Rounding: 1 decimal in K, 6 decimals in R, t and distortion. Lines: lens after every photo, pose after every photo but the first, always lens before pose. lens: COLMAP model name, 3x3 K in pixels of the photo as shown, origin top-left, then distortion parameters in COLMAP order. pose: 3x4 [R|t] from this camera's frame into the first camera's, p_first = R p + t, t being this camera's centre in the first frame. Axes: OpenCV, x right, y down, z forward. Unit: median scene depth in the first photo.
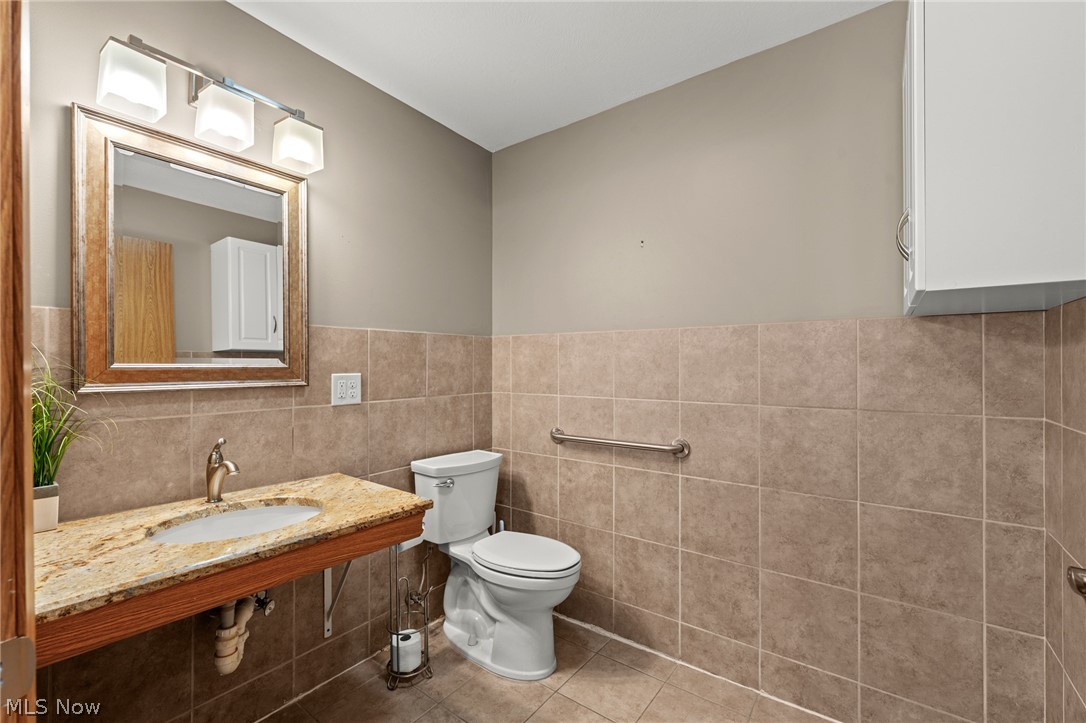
lens RADIAL K [[449.1, 0, 542.1], [0, 449.1, 366.1], [0, 0, 1]] dist [-0.000733, 0.000017]
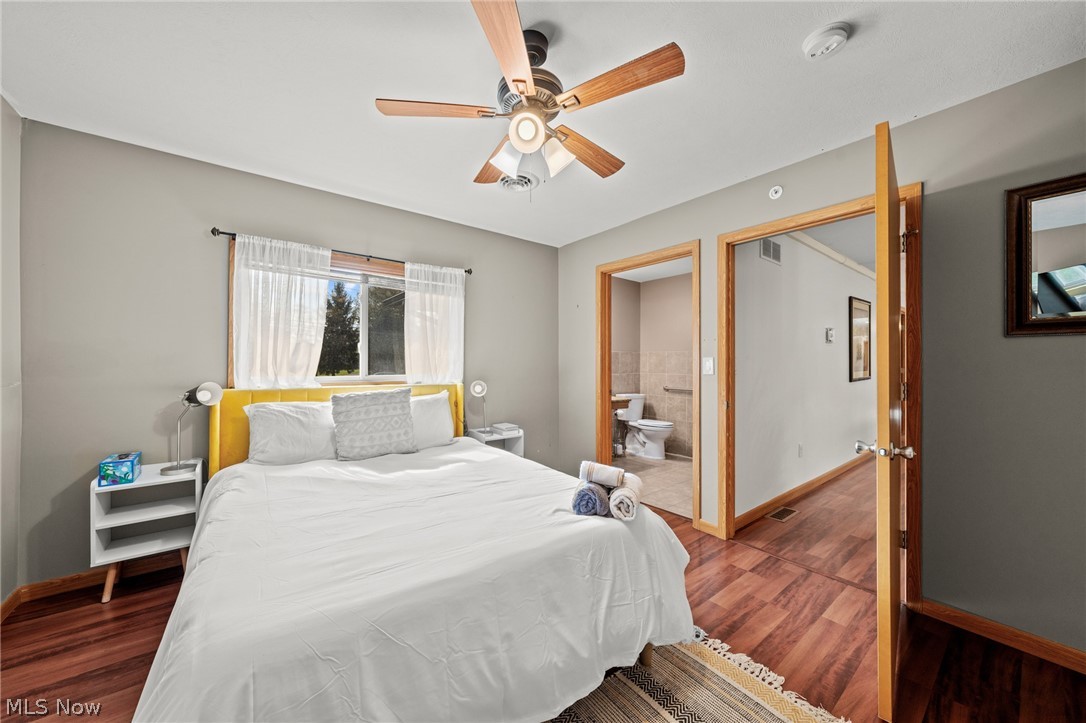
lens RADIAL K [[379.0, 0, 546.2], [0, 379.0, 361.8], [0, 0, 1]] dist [-0.000149, -0.000016]
pose [[0.964278, 0.004310, -0.264857, -0.060894], [-0.004358, 0.999990, 0.000408, -0.007444], [0.264856, 0.000761, 0.964288, -1.477610]]
